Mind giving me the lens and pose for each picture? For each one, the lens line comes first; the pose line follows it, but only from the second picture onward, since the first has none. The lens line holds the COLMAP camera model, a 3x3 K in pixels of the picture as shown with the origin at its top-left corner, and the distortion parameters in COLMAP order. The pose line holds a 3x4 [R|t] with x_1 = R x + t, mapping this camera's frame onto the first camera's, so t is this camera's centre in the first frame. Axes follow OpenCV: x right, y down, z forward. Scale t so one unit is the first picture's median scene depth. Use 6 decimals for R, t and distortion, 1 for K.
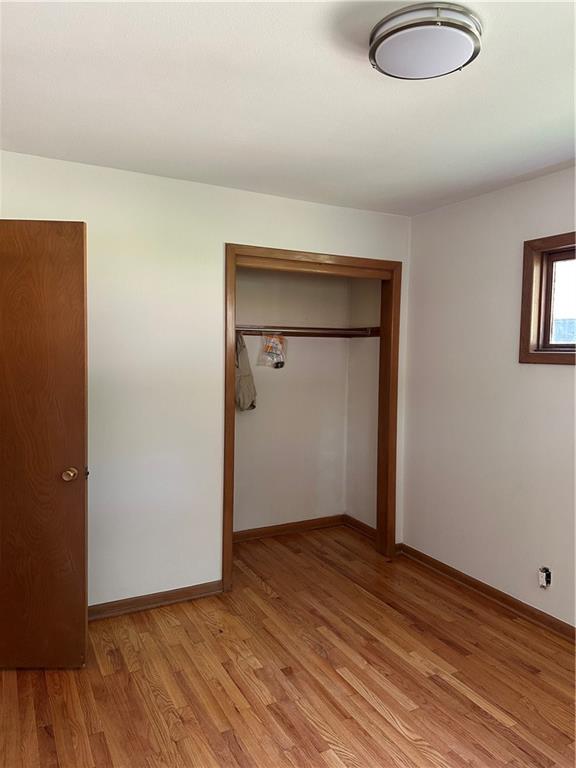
lens RADIAL K [[548.7, 0, 293.3], [0, 548.7, 383.4], [0, 0, 1]] dist [0.047033, -0.005512]
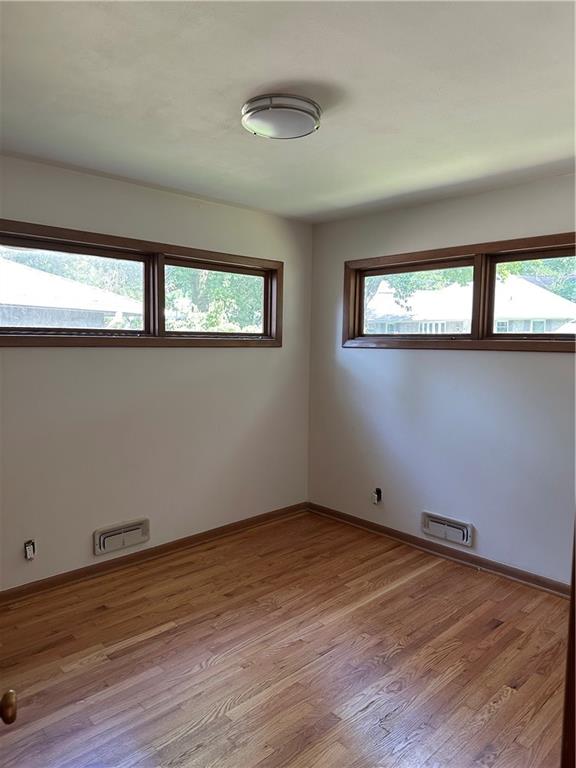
lens RADIAL K [[548.7, 0, 293.3], [0, 548.7, 383.4], [0, 0, 1]] dist [0.047033, -0.005512]
pose [[-0.256132, -0.093396, 0.962119, -0.765239], [0.050089, 0.992702, 0.109699, -0.050764], [-0.965343, 0.076290, -0.249585, 0.927191]]
